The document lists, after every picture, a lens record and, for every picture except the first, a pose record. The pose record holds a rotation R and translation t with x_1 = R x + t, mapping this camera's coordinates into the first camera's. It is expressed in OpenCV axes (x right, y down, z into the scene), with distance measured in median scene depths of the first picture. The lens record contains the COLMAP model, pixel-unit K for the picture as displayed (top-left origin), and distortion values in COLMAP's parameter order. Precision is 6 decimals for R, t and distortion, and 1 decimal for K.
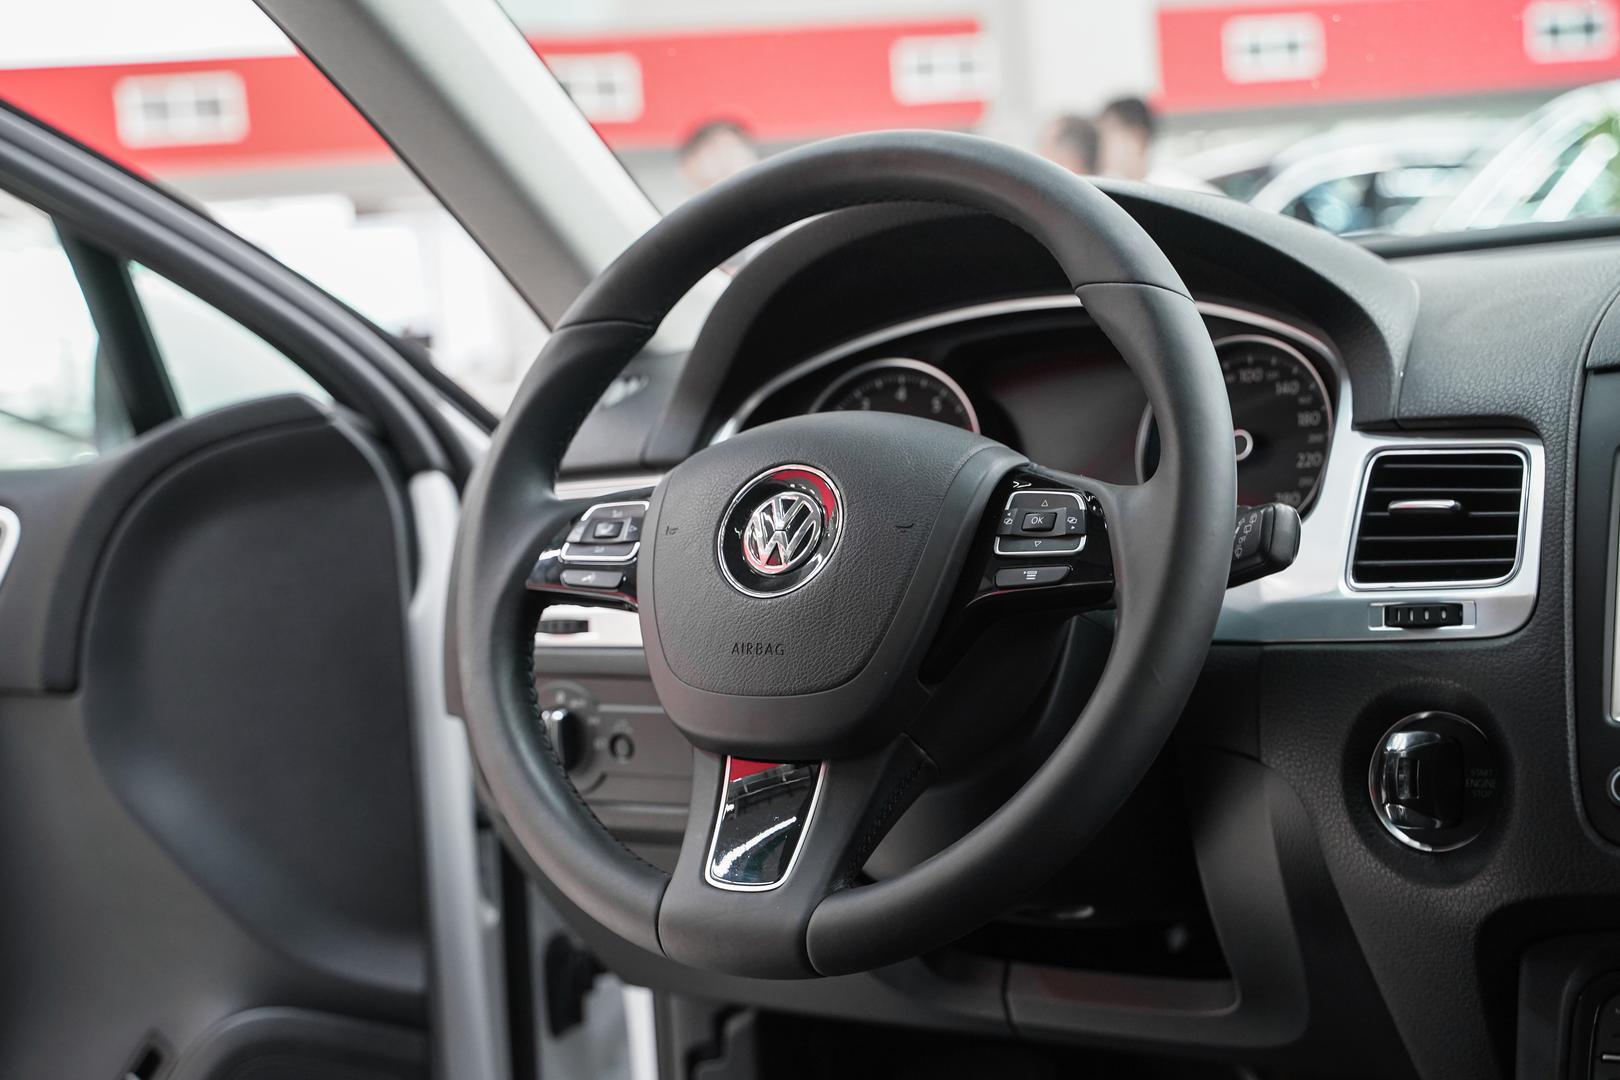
lens RADIAL K [[2387.8, 0, 810.0], [0, 2387.8, 540.0], [0, 0, 1]] dist [-0.013116, 0.021590]
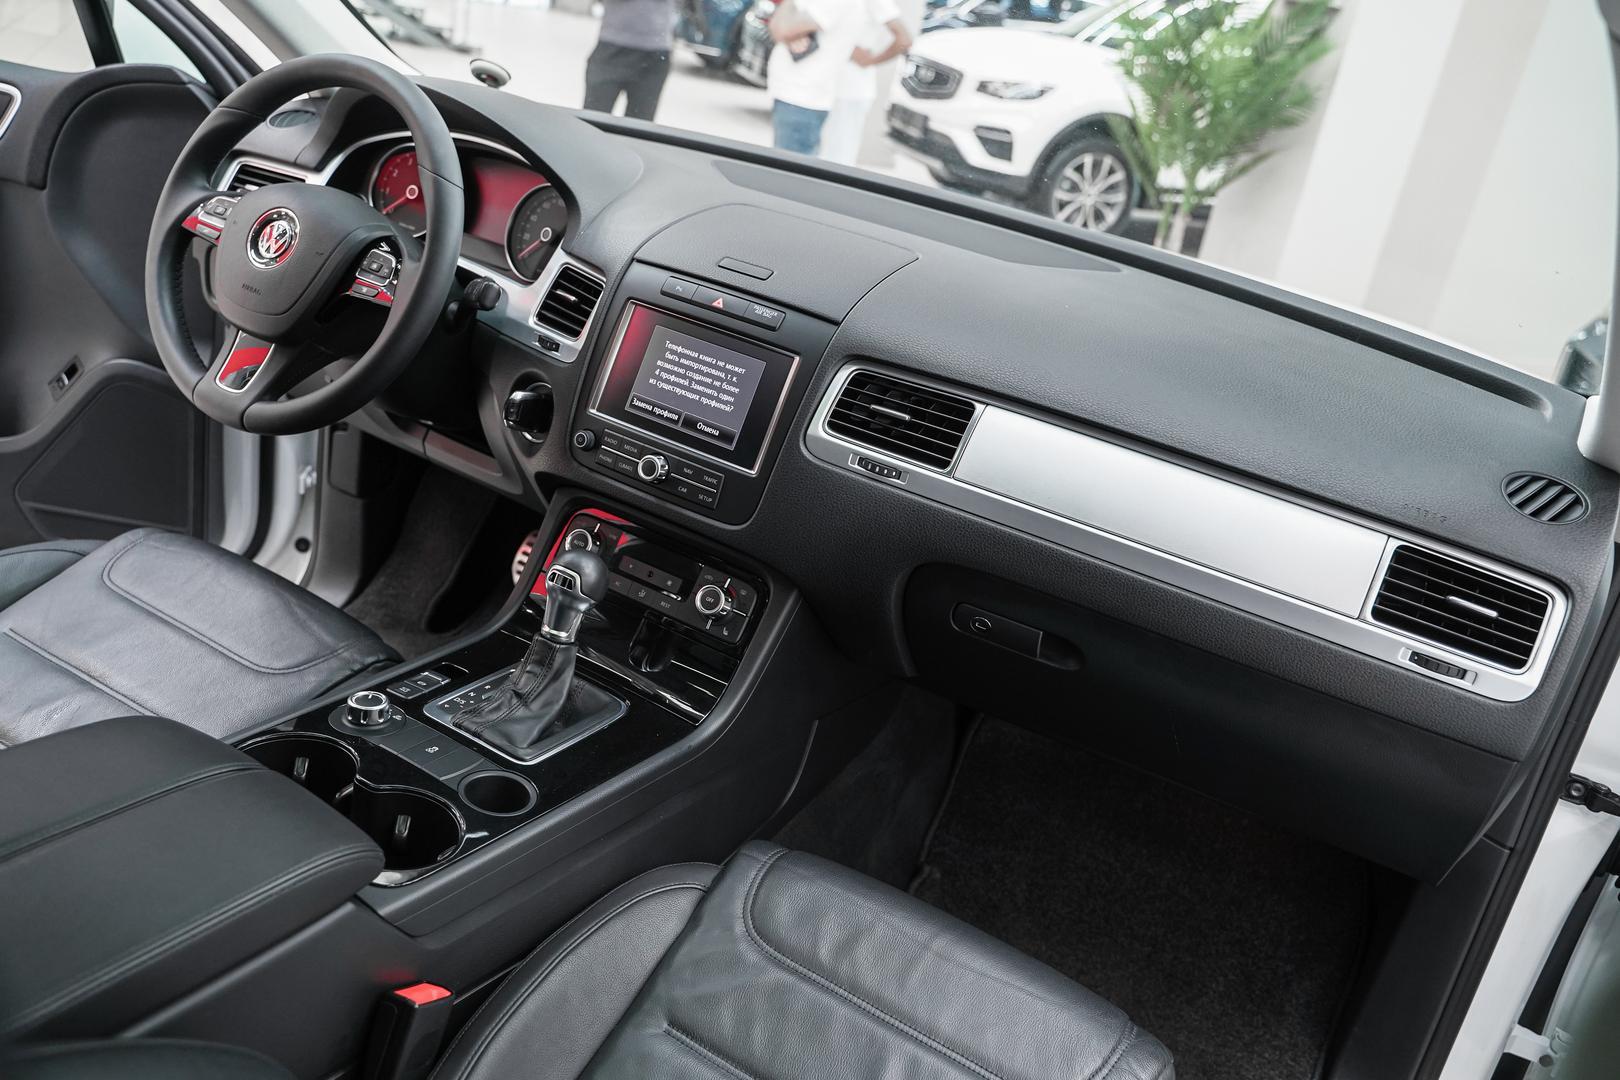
lens RADIAL K [[1324.3, 0, 810.0], [0, 1324.3, 540.0], [0, 0, 1]] dist [-0.013159, 0.000504]
pose [[0.967710, 0.223825, 0.115927, 0.391509], [-0.248742, 0.922393, 0.295497, -0.232522], [-0.040791, -0.314791, 0.948284, -0.284707]]
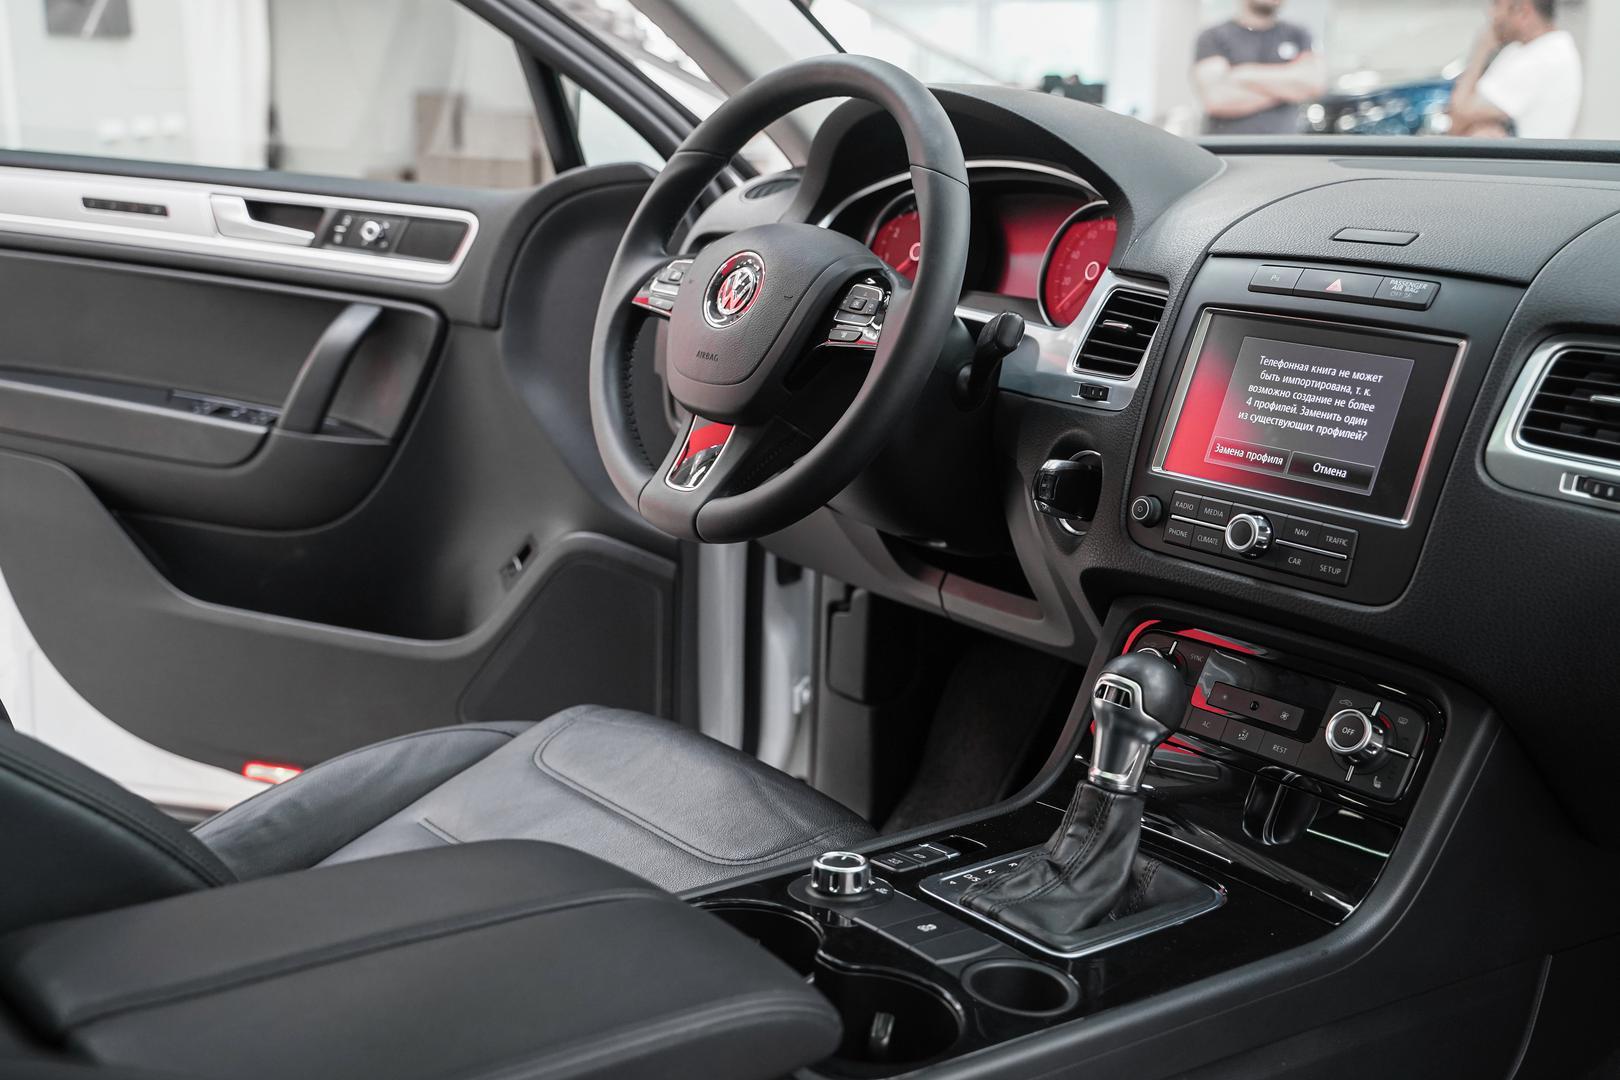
lens RADIAL K [[1844.9, 0, 783.1], [0, 1844.9, 537.1], [0, 0, 1]] dist [-0.014581, 0.011787]
pose [[0.936335, 0.168323, -0.308129, 0.457645], [-0.118202, 0.977486, 0.174784, -0.065966], [0.330612, -0.127235, 0.935151, -0.257404]]
